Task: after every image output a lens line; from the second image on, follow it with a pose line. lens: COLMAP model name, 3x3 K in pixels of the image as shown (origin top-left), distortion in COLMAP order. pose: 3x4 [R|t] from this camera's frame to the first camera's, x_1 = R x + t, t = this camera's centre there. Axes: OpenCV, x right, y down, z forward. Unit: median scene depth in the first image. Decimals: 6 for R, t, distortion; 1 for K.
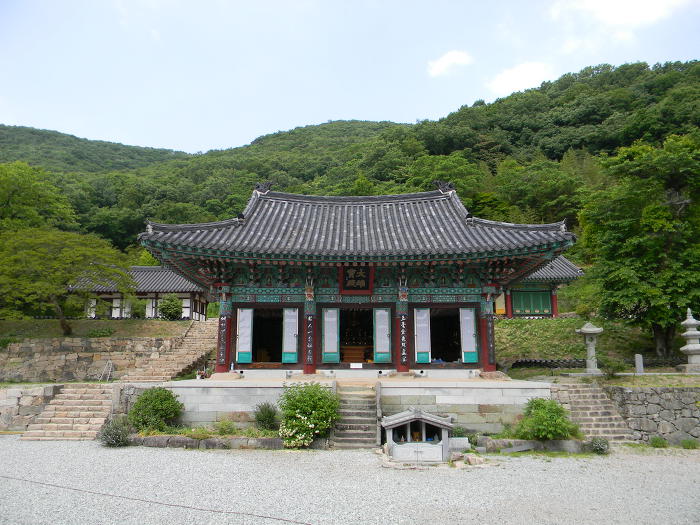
lens RADIAL K [[577.1, 0, 347.2], [0, 577.1, 263.9], [0, 0, 1]] dist [-0.005138, -0.001014]
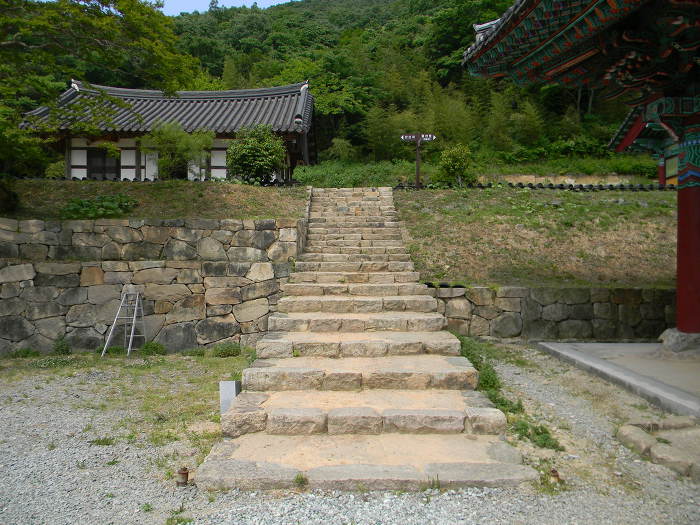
lens RADIAL K [[577.1, 0, 349.7], [0, 577.1, 261.6], [0, 0, 1]] dist [-0.005138, -0.001014]
pose [[0.999951, 0.007151, 0.006861, -0.281991], [-0.008198, 0.985875, 0.167282, 0.094567], [-0.005568, -0.167330, 0.985885, 0.659192]]
